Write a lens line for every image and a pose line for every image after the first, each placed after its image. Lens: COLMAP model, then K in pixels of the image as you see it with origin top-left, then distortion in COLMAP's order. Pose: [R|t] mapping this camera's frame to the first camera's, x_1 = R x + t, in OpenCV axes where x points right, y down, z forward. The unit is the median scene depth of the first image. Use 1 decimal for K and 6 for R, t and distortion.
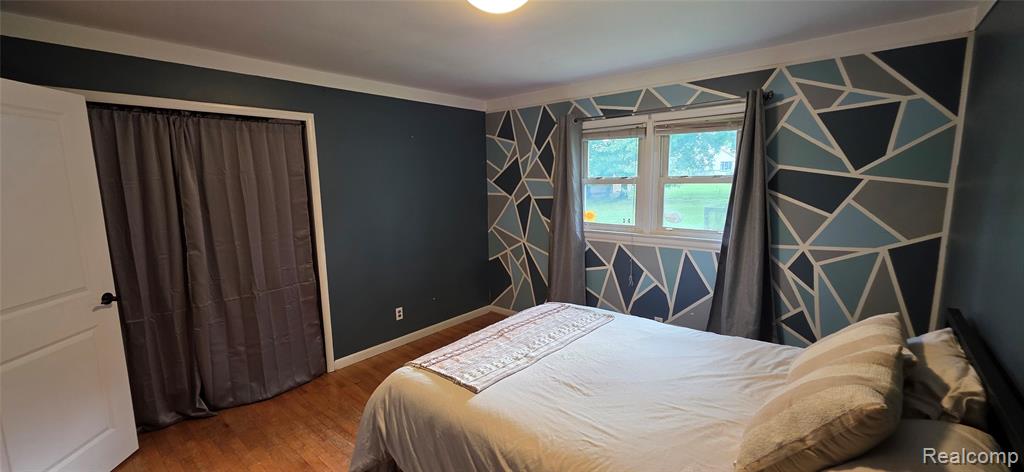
lens RADIAL K [[408.6, 0, 512.0], [0, 408.6, 236.0], [0, 0, 1]] dist [0.001124, 0.000116]
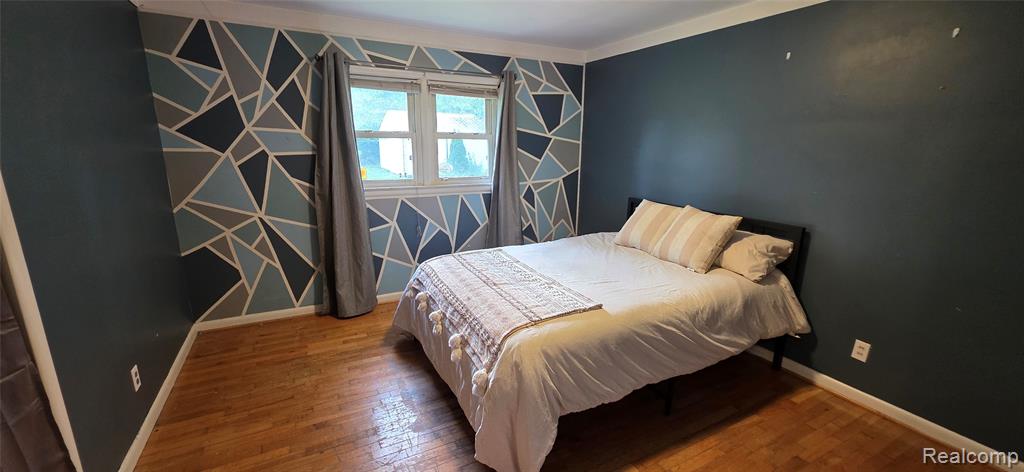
lens RADIAL K [[408.6, 0, 512.0], [0, 408.6, 236.0], [0, 0, 1]] dist [0.001124, 0.000116]
pose [[0.360747, -0.187029, 0.913719, -0.611083], [0.113116, 0.981229, 0.156188, -0.017526], [-0.925779, 0.047011, 0.375131, 0.391038]]
